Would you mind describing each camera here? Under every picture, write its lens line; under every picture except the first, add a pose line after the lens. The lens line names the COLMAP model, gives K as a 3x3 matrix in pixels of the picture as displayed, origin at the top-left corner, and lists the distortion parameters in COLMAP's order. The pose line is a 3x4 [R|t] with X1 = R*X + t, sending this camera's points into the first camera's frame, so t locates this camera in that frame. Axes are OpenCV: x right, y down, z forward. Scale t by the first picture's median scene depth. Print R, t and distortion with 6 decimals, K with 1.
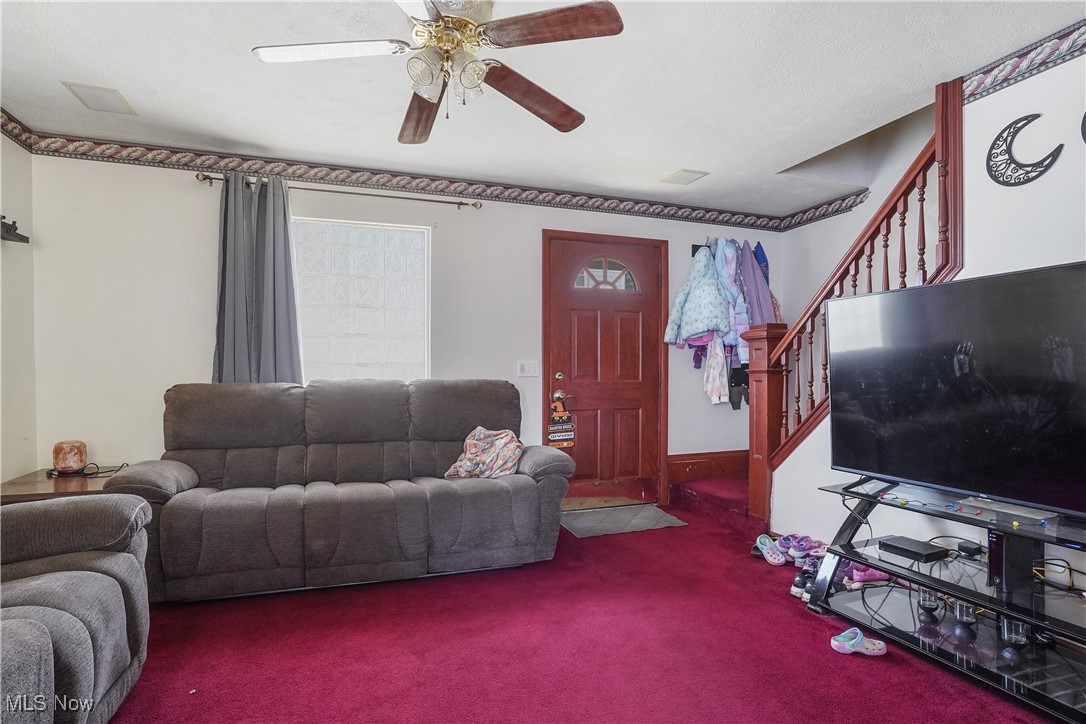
lens RADIAL K [[576.5, 0, 541.2], [0, 576.5, 384.2], [0, 0, 1]] dist [-0.073503, 0.036706]
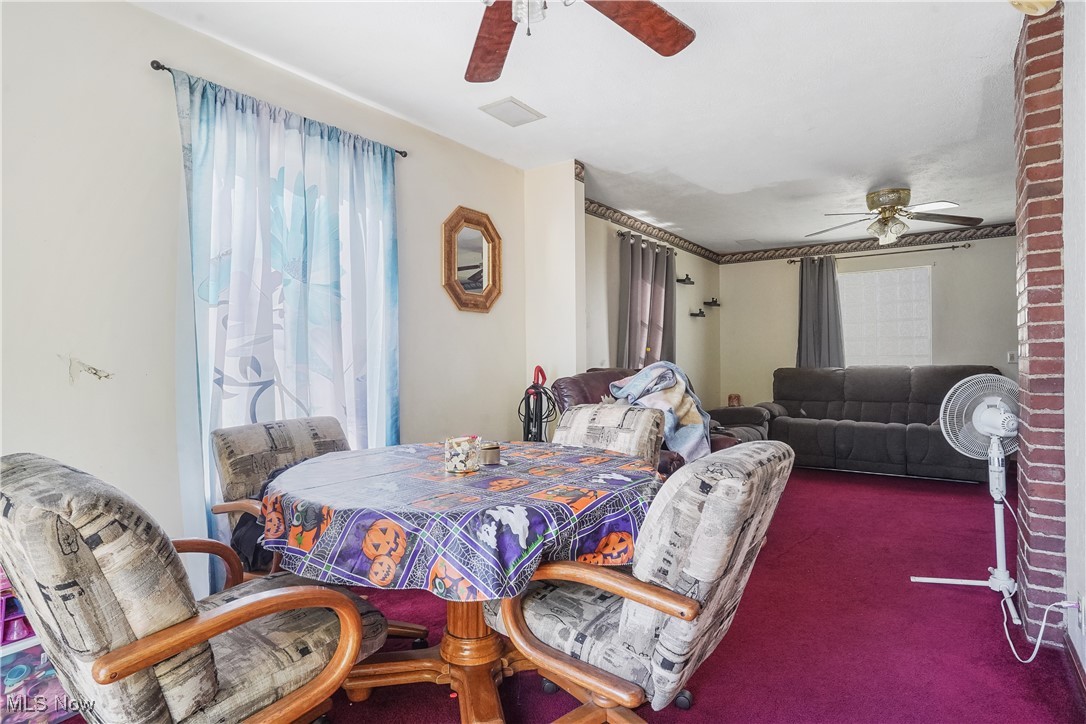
lens RADIAL K [[570.7, 0, 538.8], [0, 570.7, 368.2], [0, 0, 1]] dist [-0.078487, 0.043440]
pose [[0.560447, -0.000995, -0.828190, 0.548010], [-0.006595, 0.999962, -0.005665, 0.017977], [0.828164, 0.008637, 0.560419, -0.855492]]
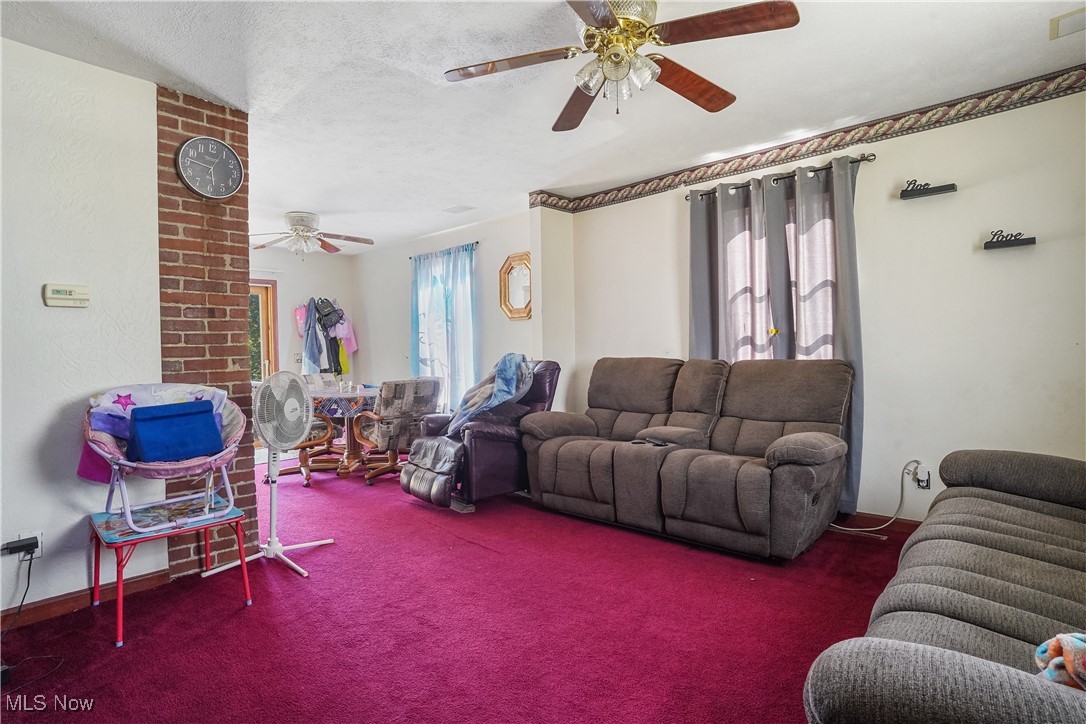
lens RADIAL K [[570.7, 0, 538.8], [0, 570.7, 368.2], [0, 0, 1]] dist [-0.078487, 0.043440]
pose [[-0.891530, 0.020504, -0.452498, 0.286325], [0.002044, 0.999147, 0.041245, -0.022385], [0.452958, 0.035846, -0.890811, 1.180486]]
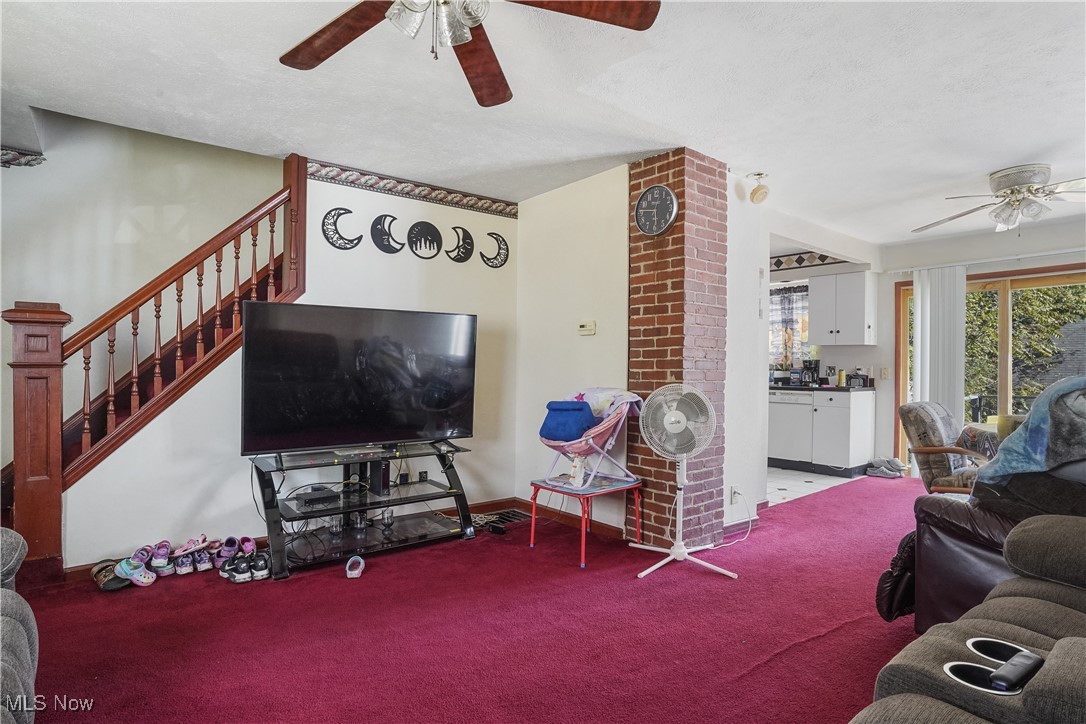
lens RADIAL K [[570.7, 0, 538.8], [0, 570.7, 368.2], [0, 0, 1]] dist [-0.078487, 0.043440]
pose [[-0.322706, -0.005537, 0.946483, -0.604023], [0.012744, 0.999867, 0.010194, -0.019918], [-0.946413, 0.015351, -0.322592, 0.704241]]
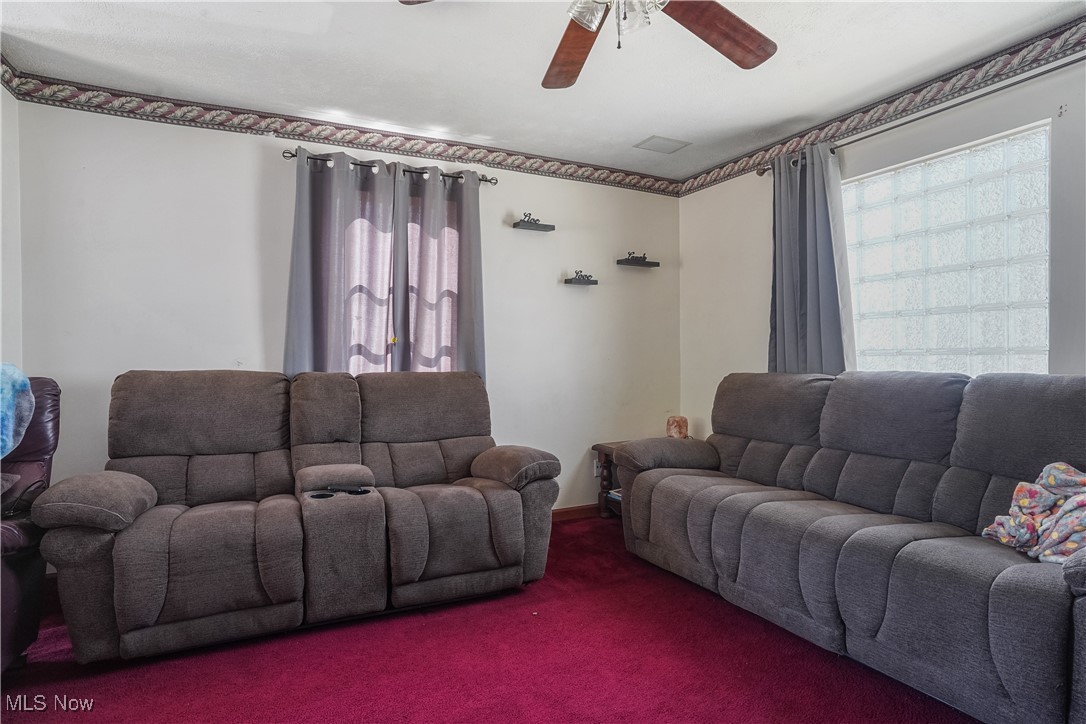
lens RADIAL K [[570.7, 0, 538.8], [0, 570.7, 368.2], [0, 0, 1]] dist [-0.078487, 0.043440]
pose [[0.122624, 0.010908, -0.992393, 0.383923], [-0.019026, 0.999782, 0.008638, -0.011877], [0.992271, 0.017822, 0.122804, 0.500788]]
